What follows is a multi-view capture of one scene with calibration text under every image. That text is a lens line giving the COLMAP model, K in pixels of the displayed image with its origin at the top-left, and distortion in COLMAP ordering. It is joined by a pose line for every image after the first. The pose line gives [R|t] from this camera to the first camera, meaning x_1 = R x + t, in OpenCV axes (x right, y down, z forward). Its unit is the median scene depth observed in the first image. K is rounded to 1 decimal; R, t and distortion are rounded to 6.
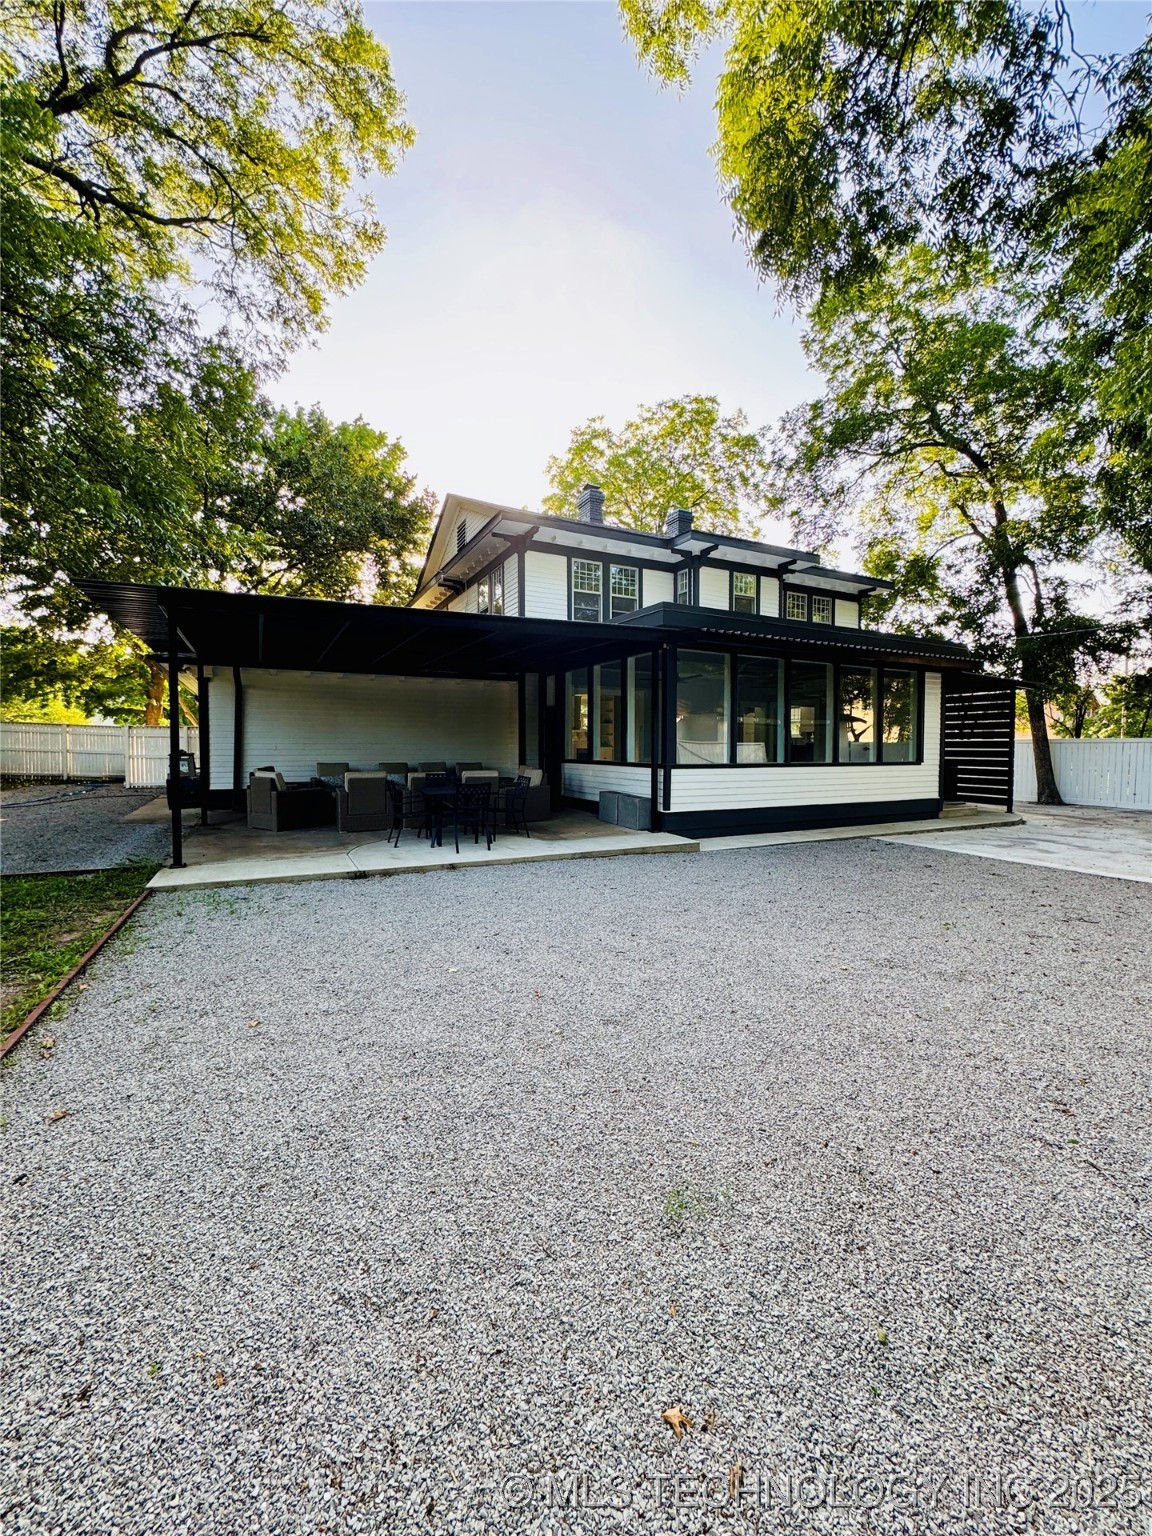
lens RADIAL K [[611.8, 0, 570.6], [0, 611.8, 752.6], [0, 0, 1]] dist [-0.003299, 0.000221]
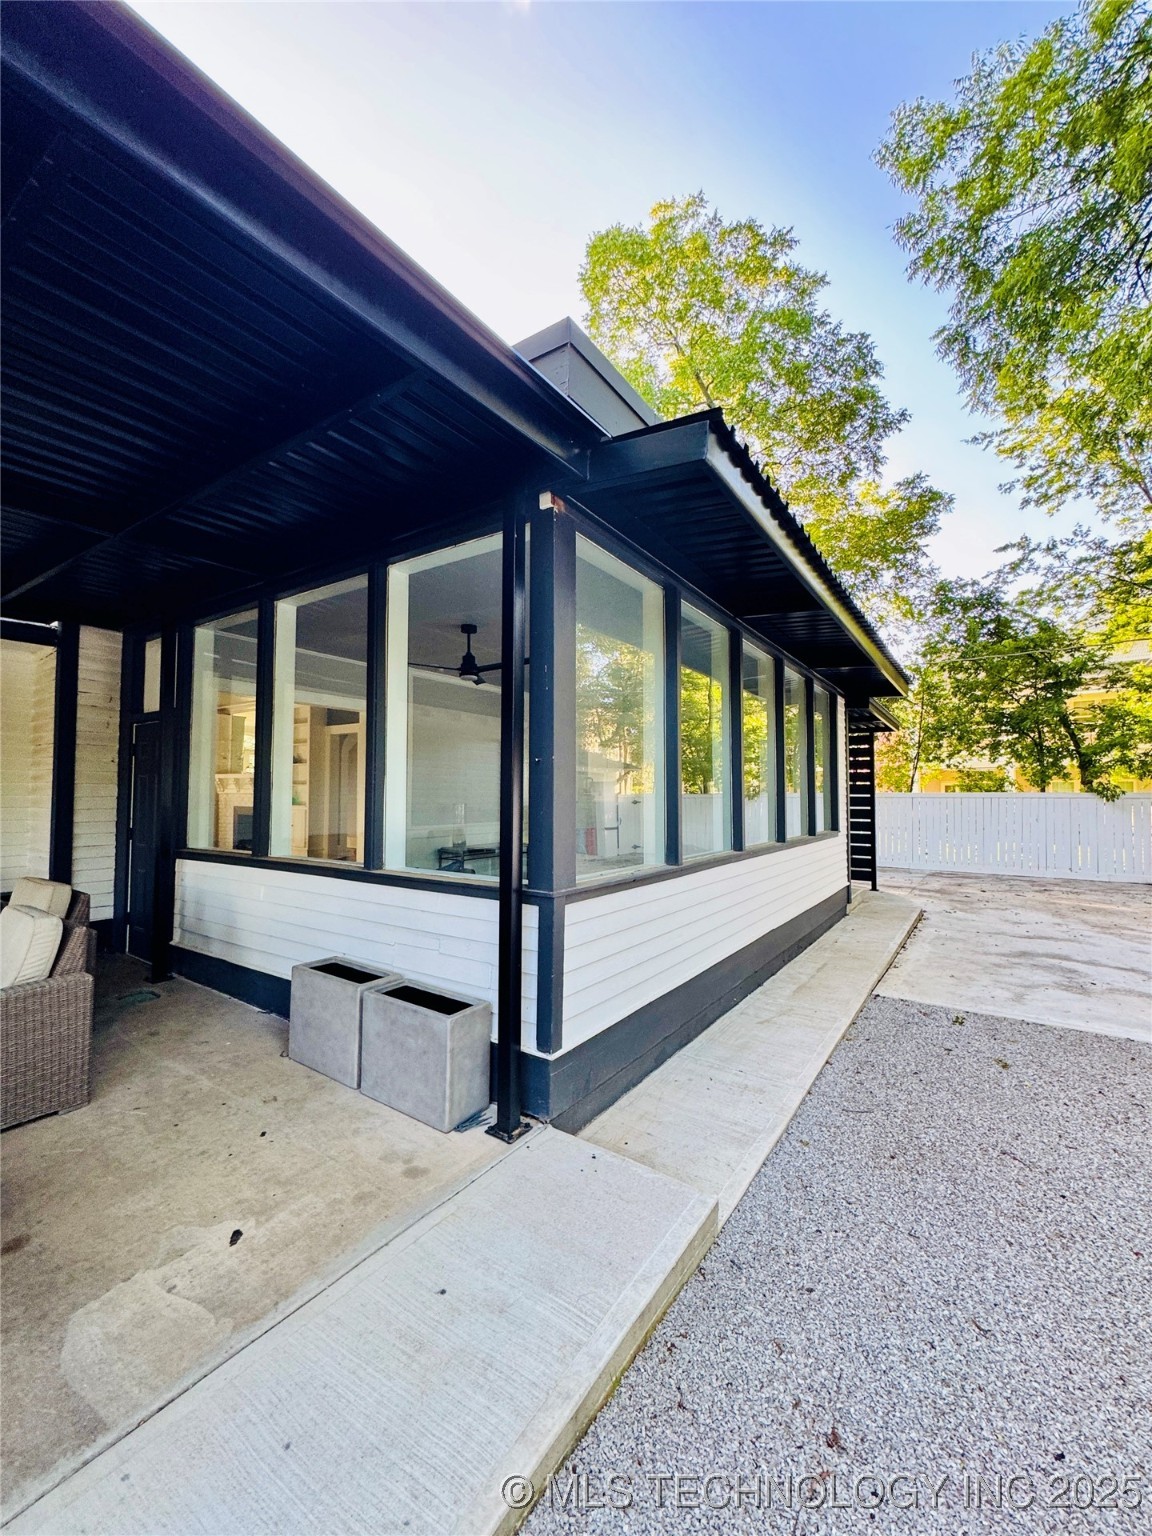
lens RADIAL K [[611.8, 0, 586.9], [0, 611.8, 762.4], [0, 0, 1]] dist [-0.003299, 0.000221]
pose [[0.864058, 0.025347, 0.502754, 0.015198], [0.007560, 0.997966, -0.063305, -0.017787], [-0.503336, 0.058500, 0.862108, 0.554515]]
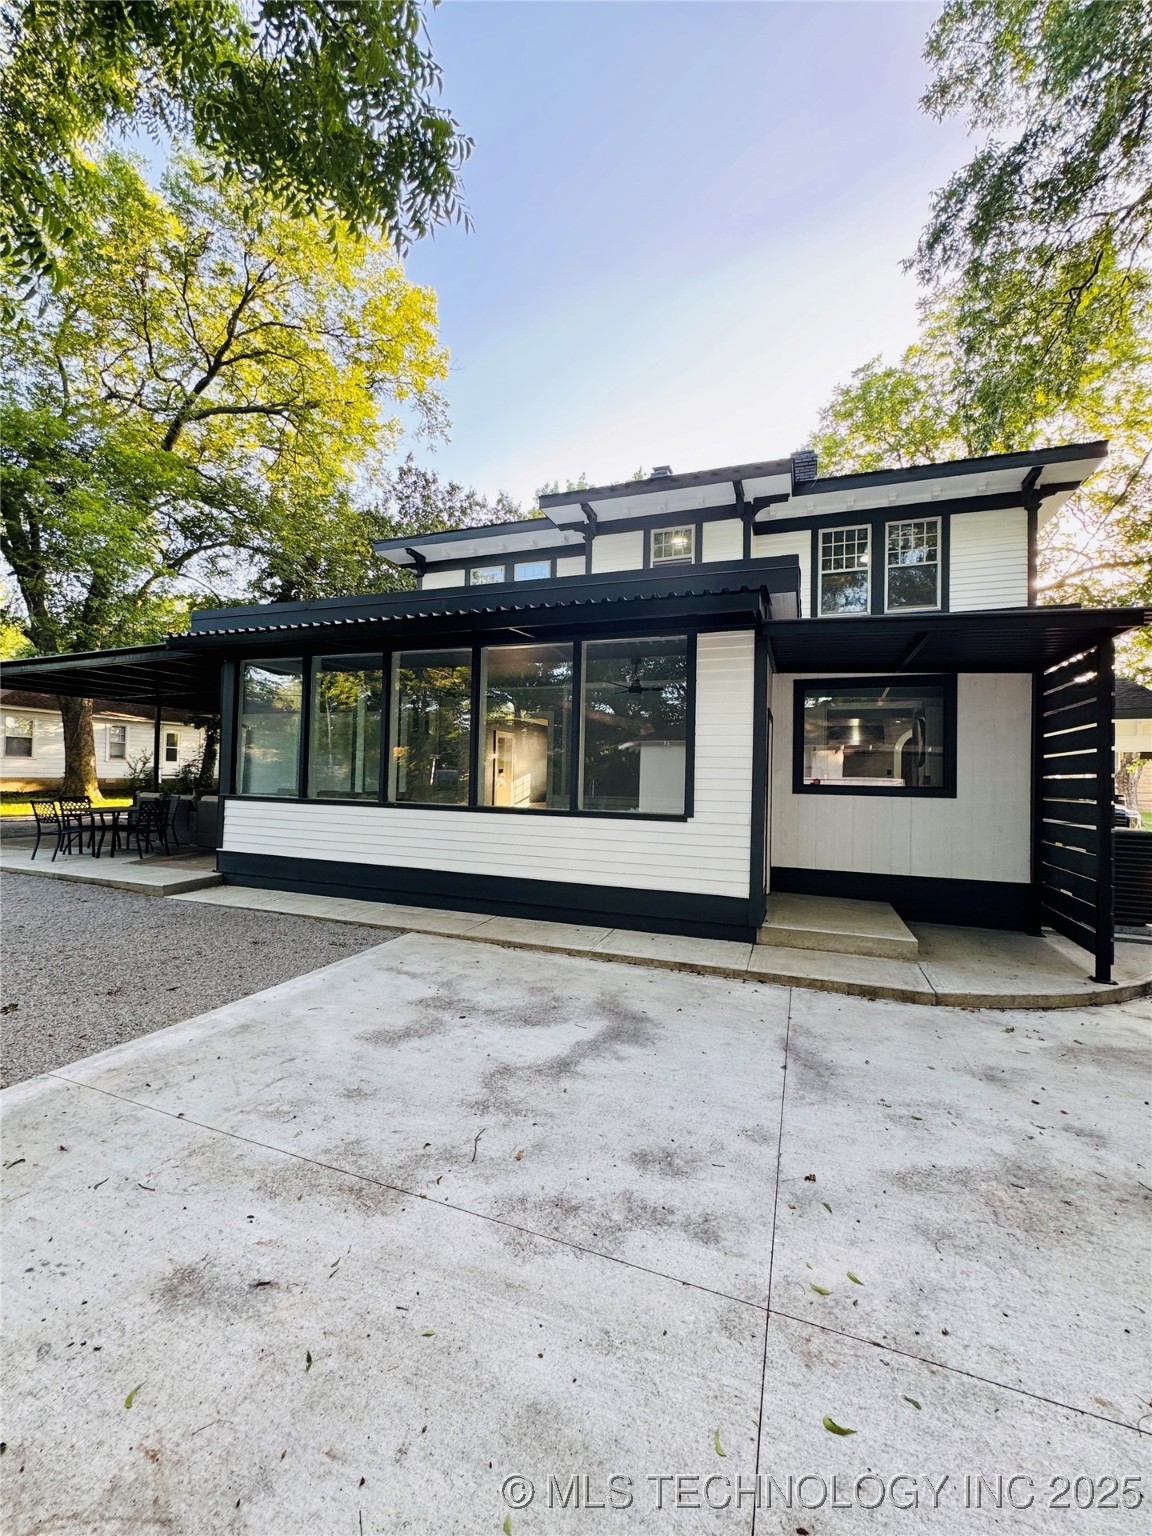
lens RADIAL K [[611.8, 0, 576.7], [0, 611.8, 775.0], [0, 0, 1]] dist [-0.003299, 0.000221]
pose [[0.683438, 0.002018, -0.730006, 0.847799], [-0.033510, 0.999029, -0.028610, -0.000982], [0.729239, 0.044016, 0.682842, 0.582666]]
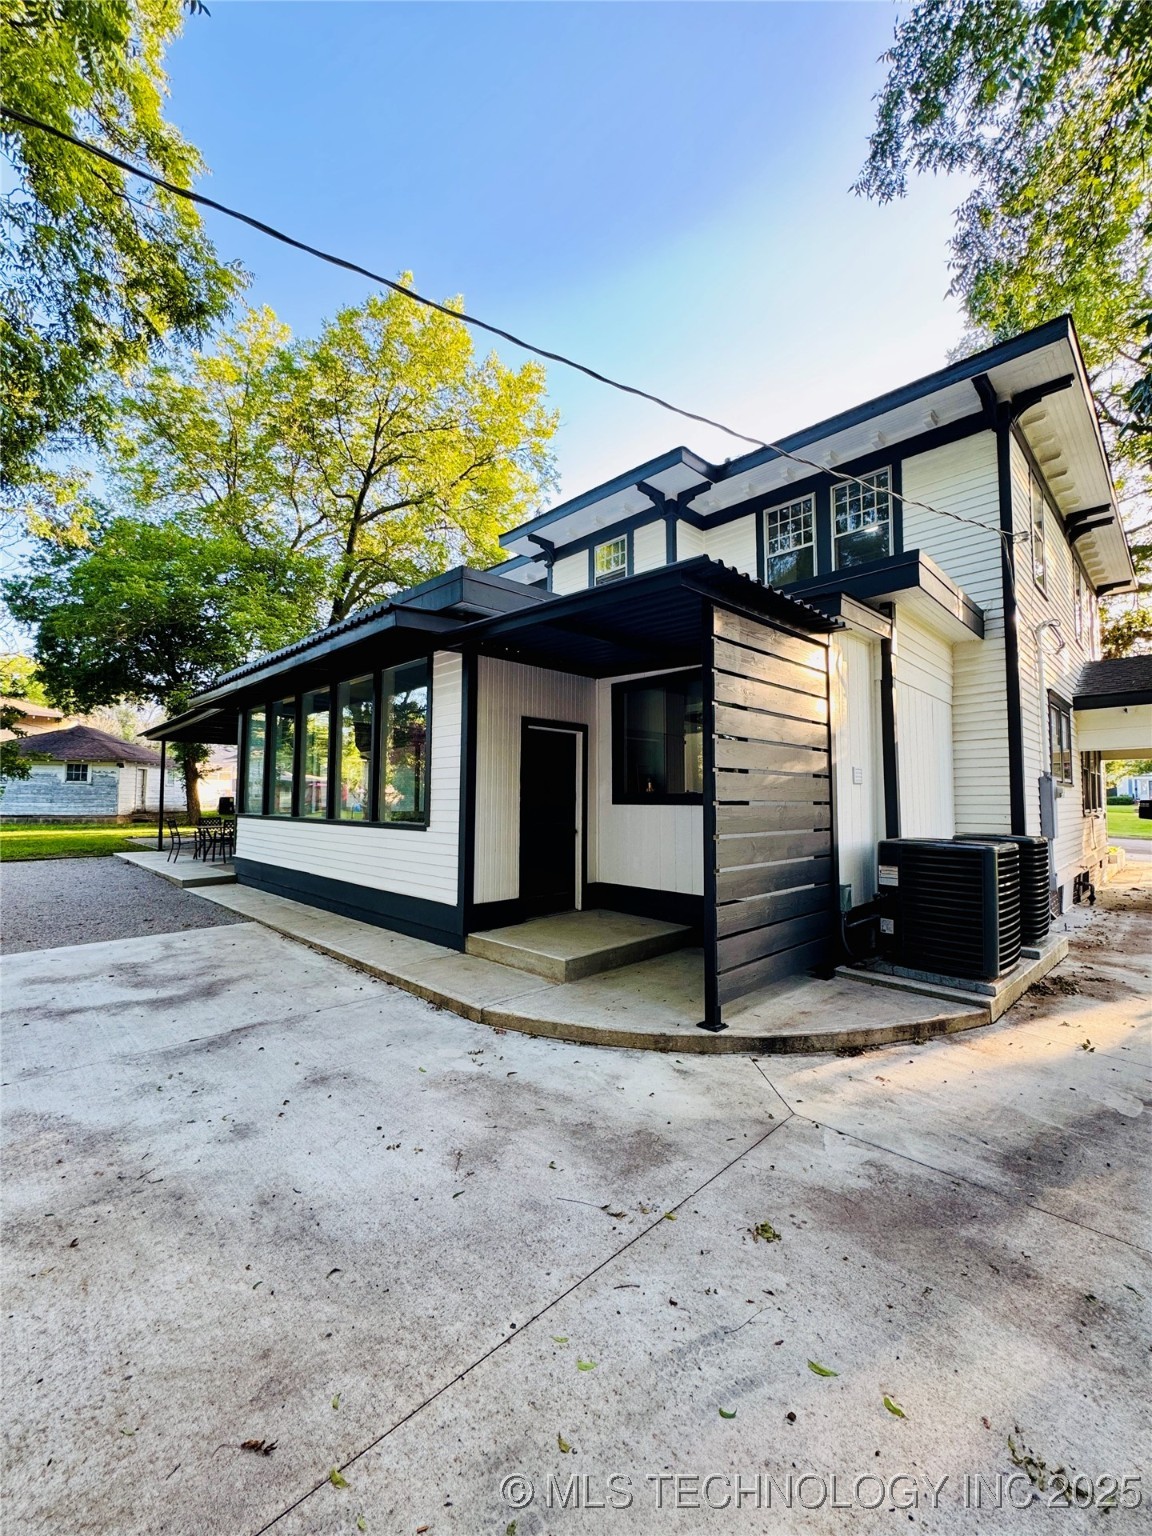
lens RADIAL K [[611.8, 0, 582.1], [0, 611.8, 774.7], [0, 0, 1]] dist [-0.003299, 0.000221]
pose [[0.316870, -0.049203, -0.947192, 1.080365], [-0.021843, 0.998010, -0.059150, -0.000480], [0.948217, 0.039432, 0.315165, 0.940760]]
